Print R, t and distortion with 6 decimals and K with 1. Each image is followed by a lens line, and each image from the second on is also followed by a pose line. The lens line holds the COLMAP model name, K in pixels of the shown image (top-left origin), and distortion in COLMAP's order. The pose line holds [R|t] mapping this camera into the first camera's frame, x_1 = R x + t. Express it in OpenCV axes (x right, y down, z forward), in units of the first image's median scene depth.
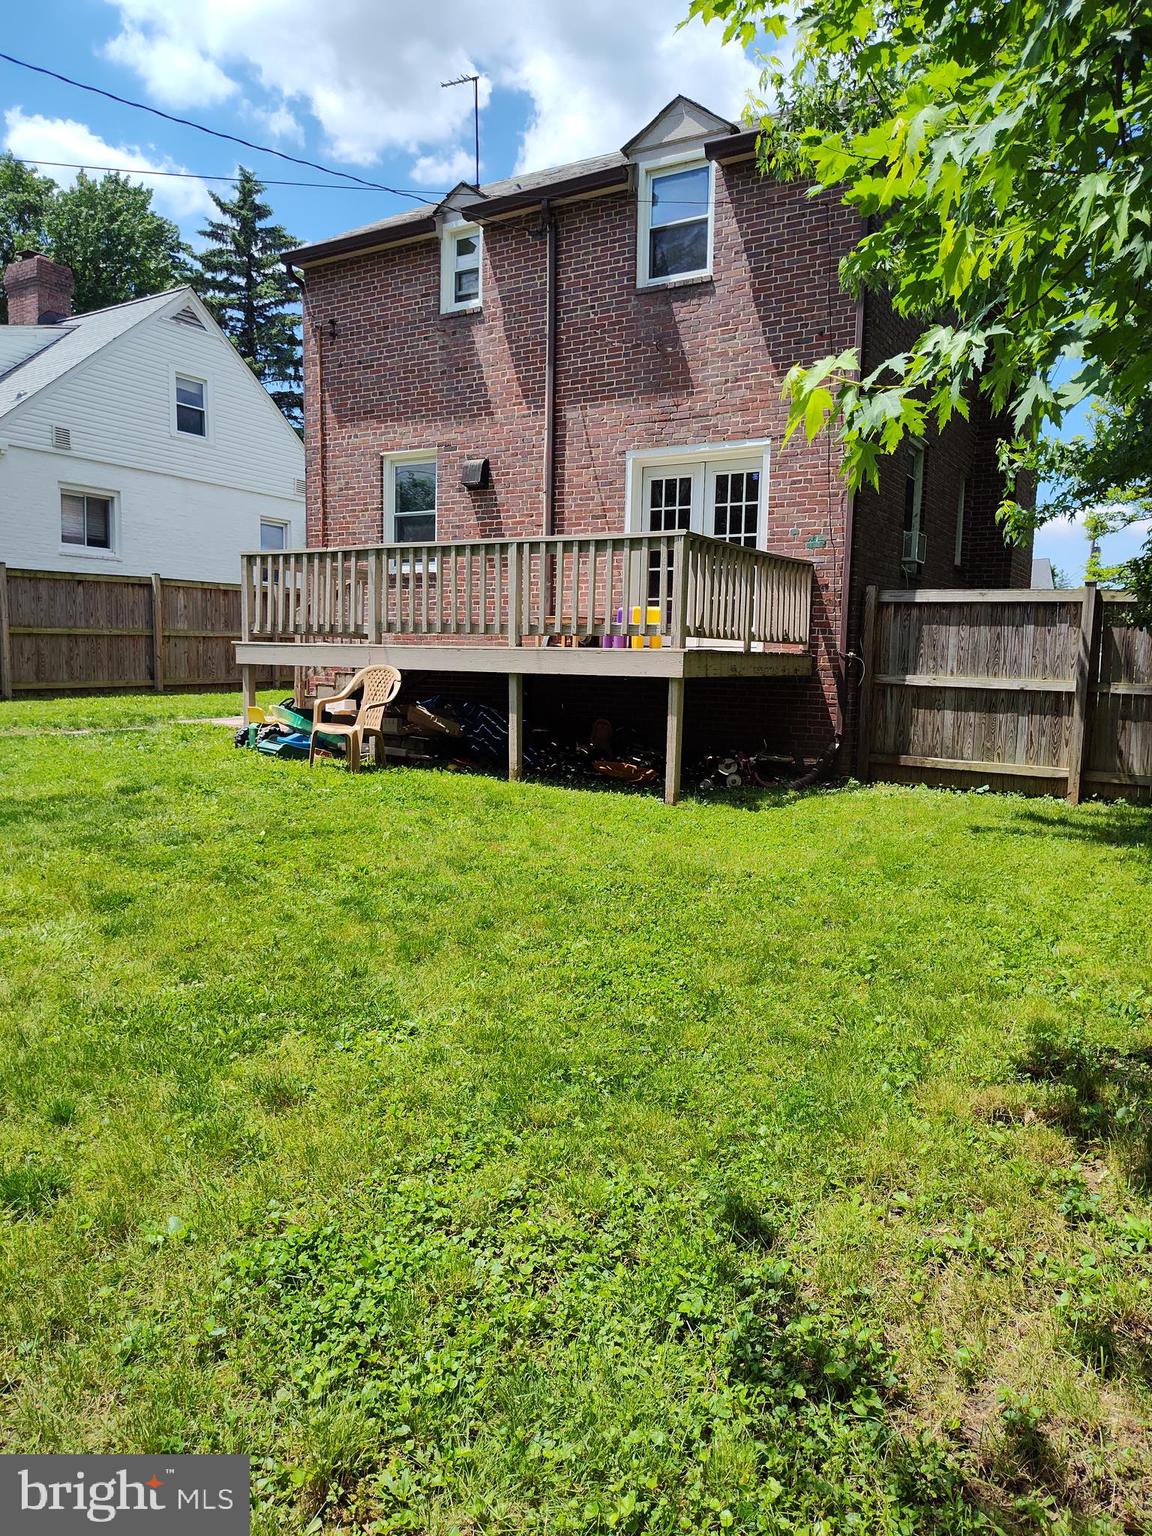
lens RADIAL K [[1027.5, 0, 576.0], [0, 1027.5, 768.0], [0, 0, 1]] dist [0.055552, -0.094504]
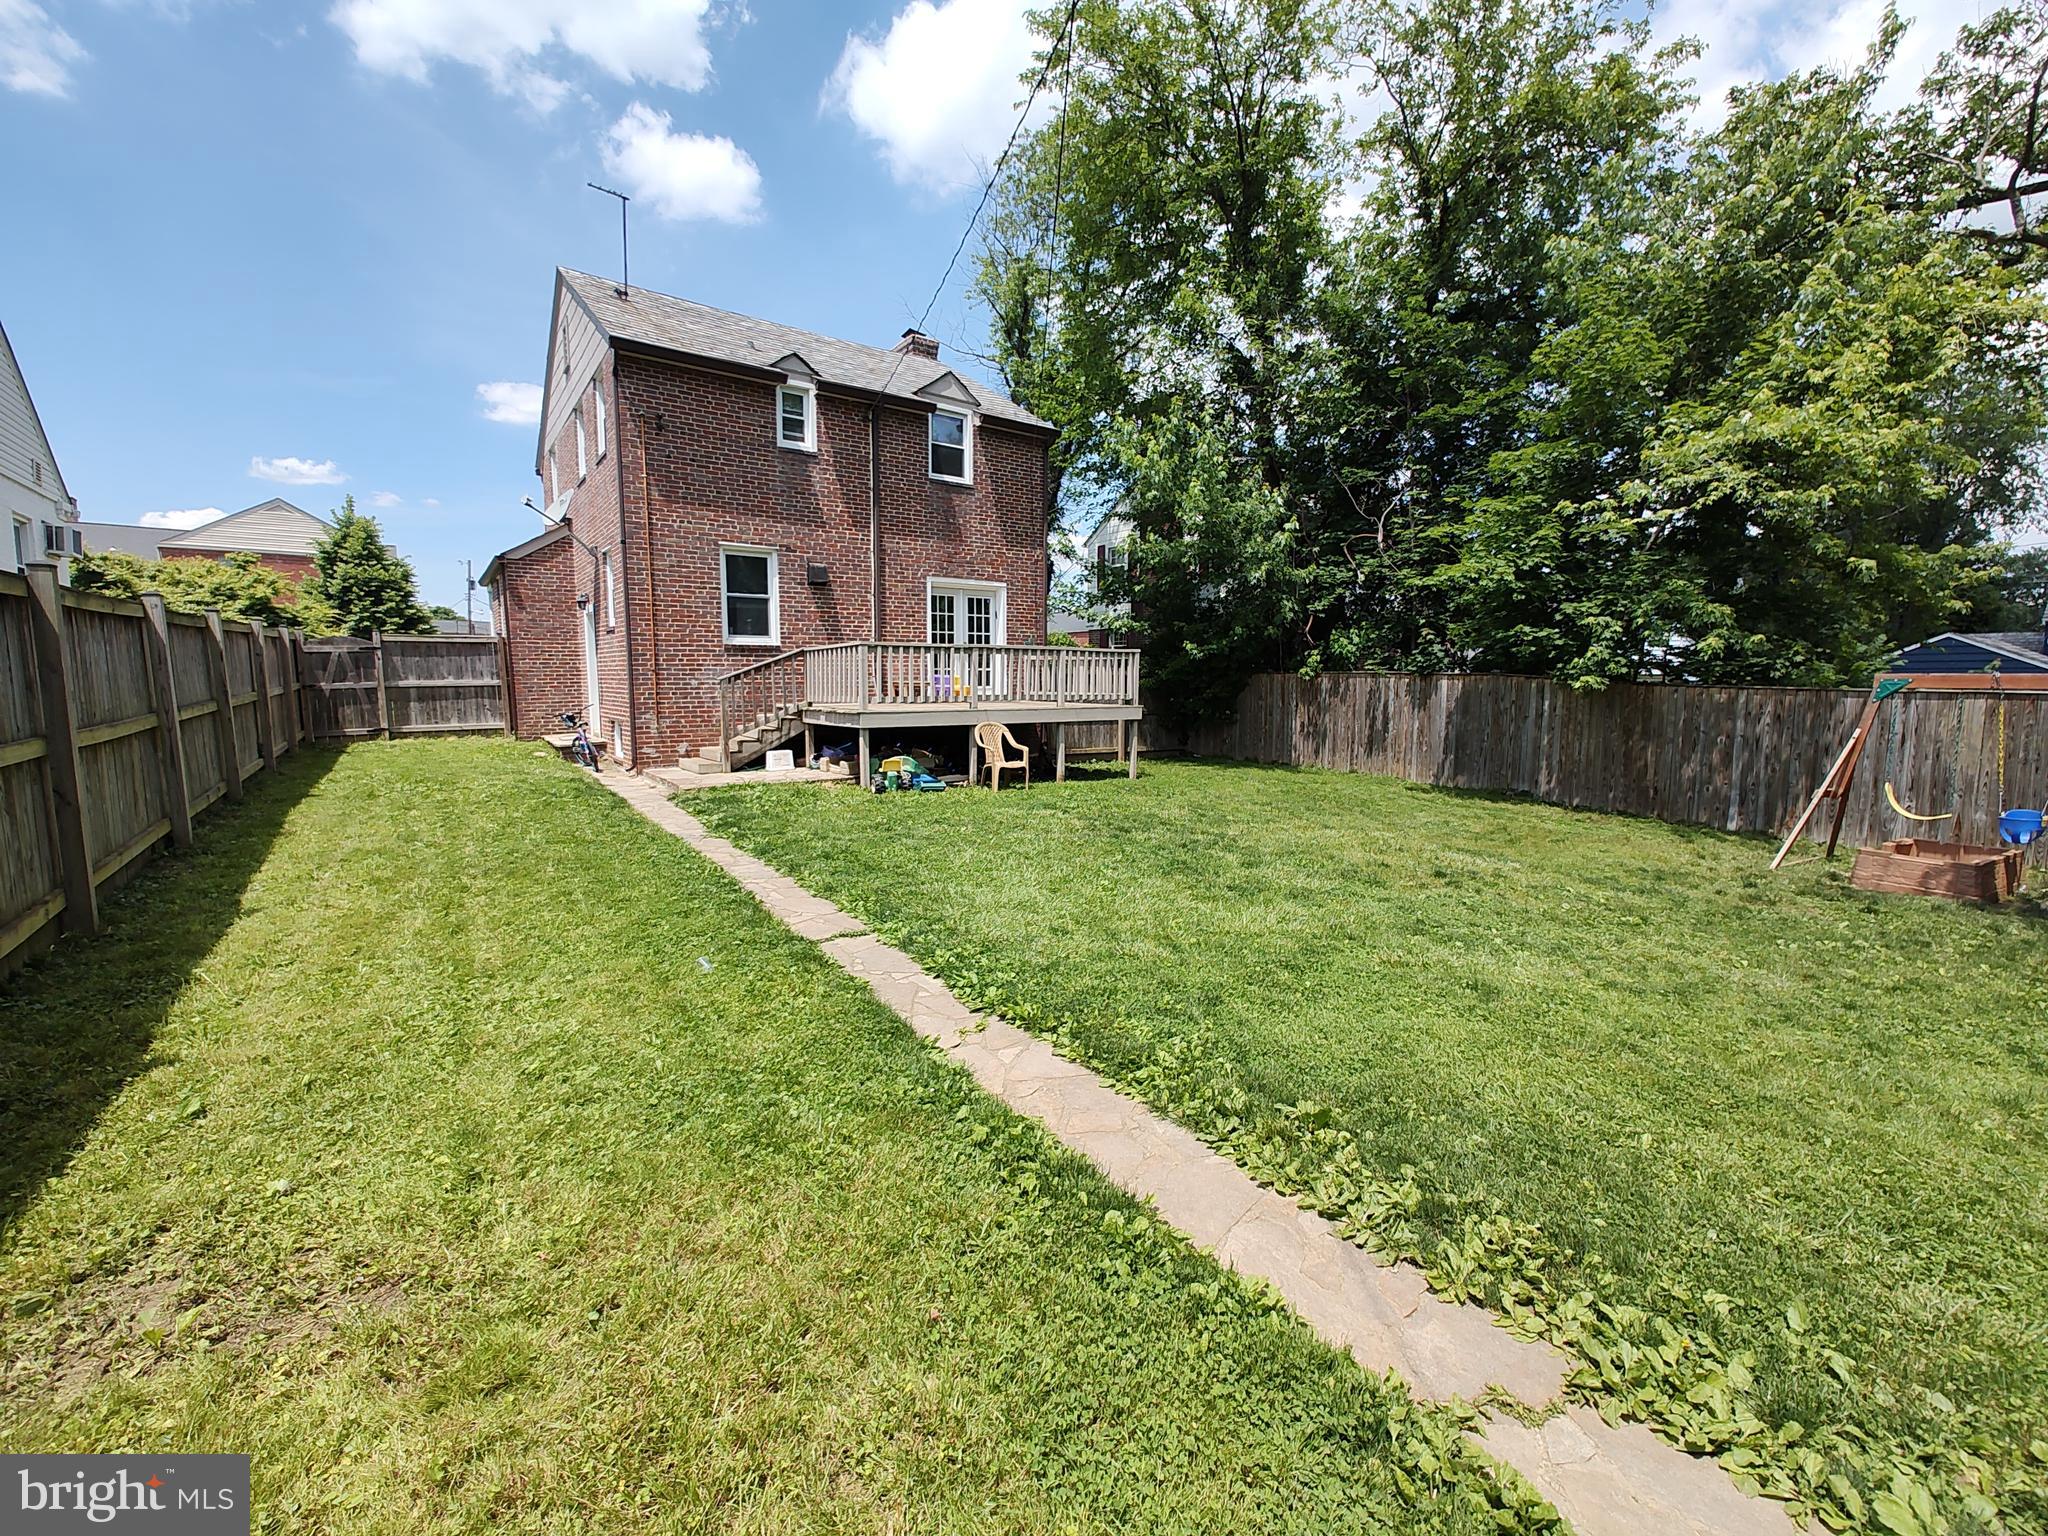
lens RADIAL K [[831.1, 0, 1020.5], [0, 831.1, 760.0], [0, 0, 1]] dist [-0.003042, 0.000079]
pose [[0.413435, -0.110544, 0.903799, -1.059713], [0.101089, 0.992039, 0.075095, -0.107229], [-0.904905, 0.060318, 0.421318, 0.344735]]
